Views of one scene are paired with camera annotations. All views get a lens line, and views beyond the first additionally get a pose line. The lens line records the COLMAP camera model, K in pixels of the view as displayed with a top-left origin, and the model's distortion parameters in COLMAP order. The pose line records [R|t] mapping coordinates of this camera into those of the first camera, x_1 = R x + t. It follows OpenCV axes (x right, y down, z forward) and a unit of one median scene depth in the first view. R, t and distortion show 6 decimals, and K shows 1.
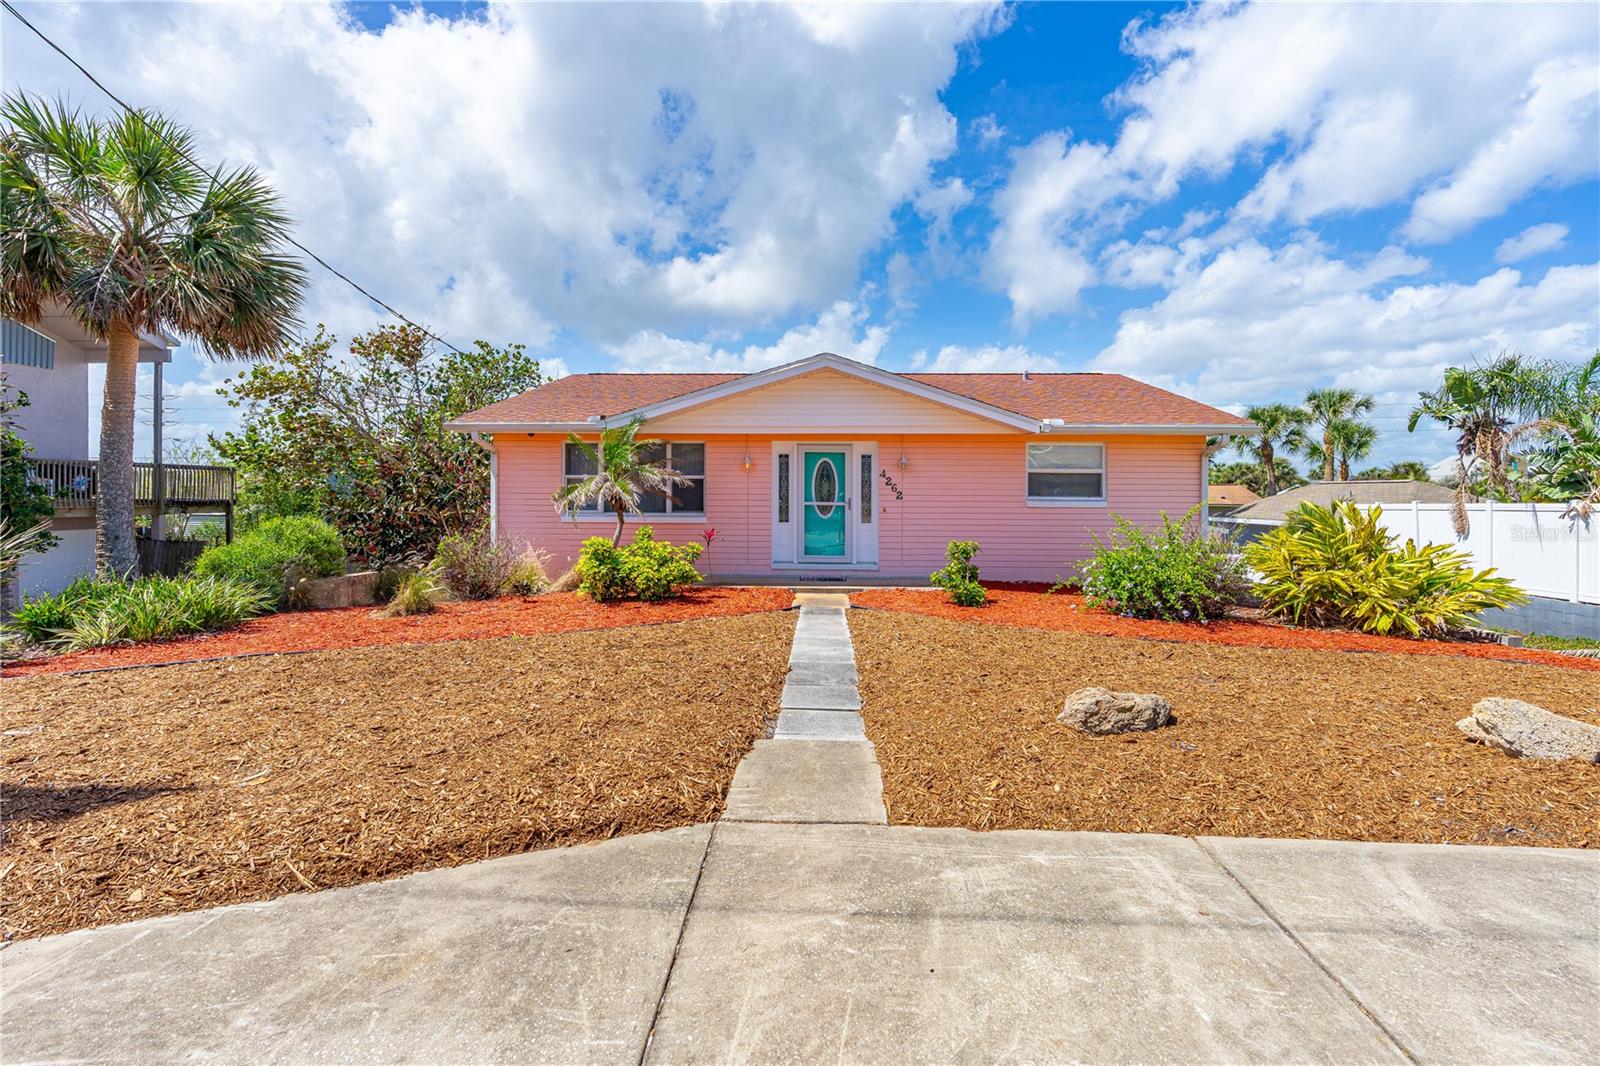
lens RADIAL K [[770.0, 0, 753.0], [0, 770.0, 492.7], [0, 0, 1]] dist [-0.009890, 0.004785]
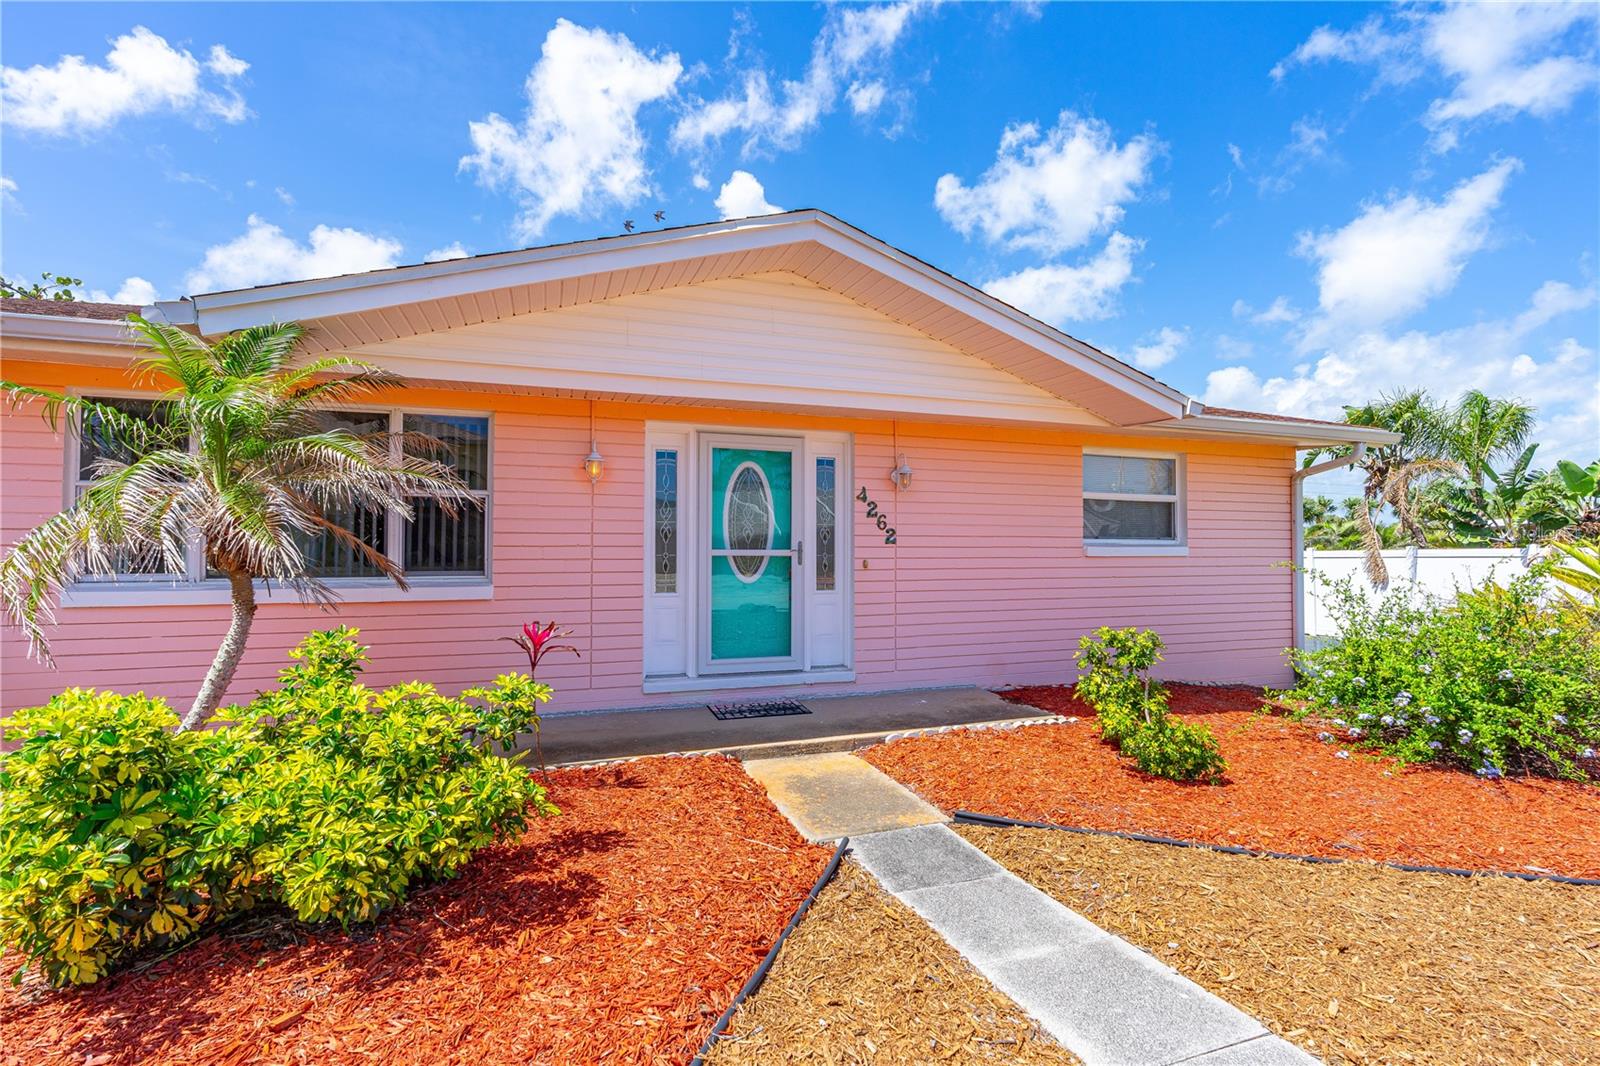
lens RADIAL K [[770.0, 0, 800.8], [0, 770.0, 534.8], [0, 0, 1]] dist [-0.009890, 0.004785]
pose [[0.915660, 0.003697, 0.401937, -0.076841], [0.004122, 0.999819, -0.018585, 0.011925], [-0.401933, 0.018674, 0.915479, 0.540909]]
